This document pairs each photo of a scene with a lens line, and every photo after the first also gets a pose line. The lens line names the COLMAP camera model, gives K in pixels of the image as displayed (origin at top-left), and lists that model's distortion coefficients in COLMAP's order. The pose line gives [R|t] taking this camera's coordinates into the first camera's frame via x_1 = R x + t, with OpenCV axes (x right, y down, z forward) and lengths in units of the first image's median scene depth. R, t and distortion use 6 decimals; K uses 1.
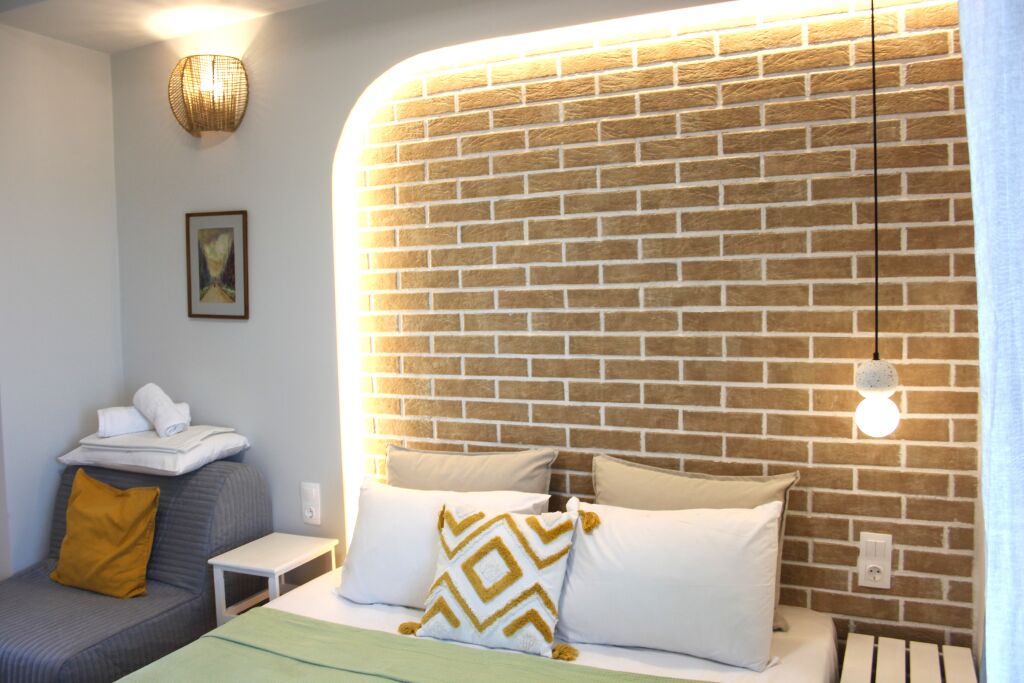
lens RADIAL K [[835.1, 0, 512.0], [0, 835.1, 341.5], [0, 0, 1]] dist [-0.158091, 0.128282]
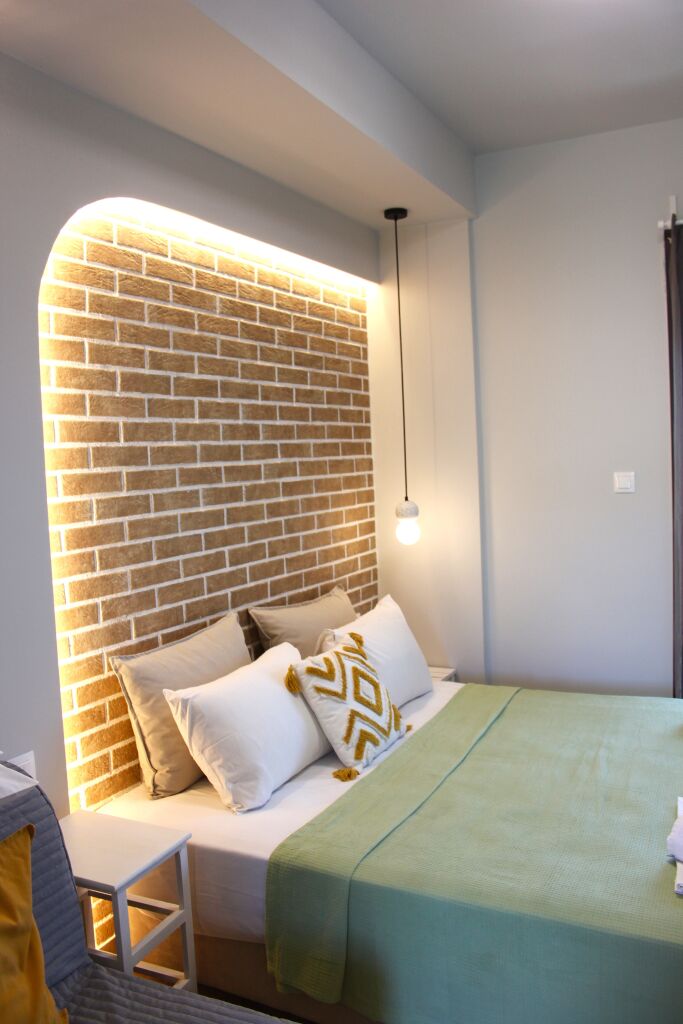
lens RADIAL K [[835.1, 0, 341.5], [0, 835.1, 512.0], [0, 0, 1]] dist [-0.158091, 0.128282]
pose [[0.040452, -0.047686, 0.998043, -0.964536], [0.098058, 0.994228, 0.043530, -0.032427], [-0.994358, 0.096105, 0.044894, 0.753388]]
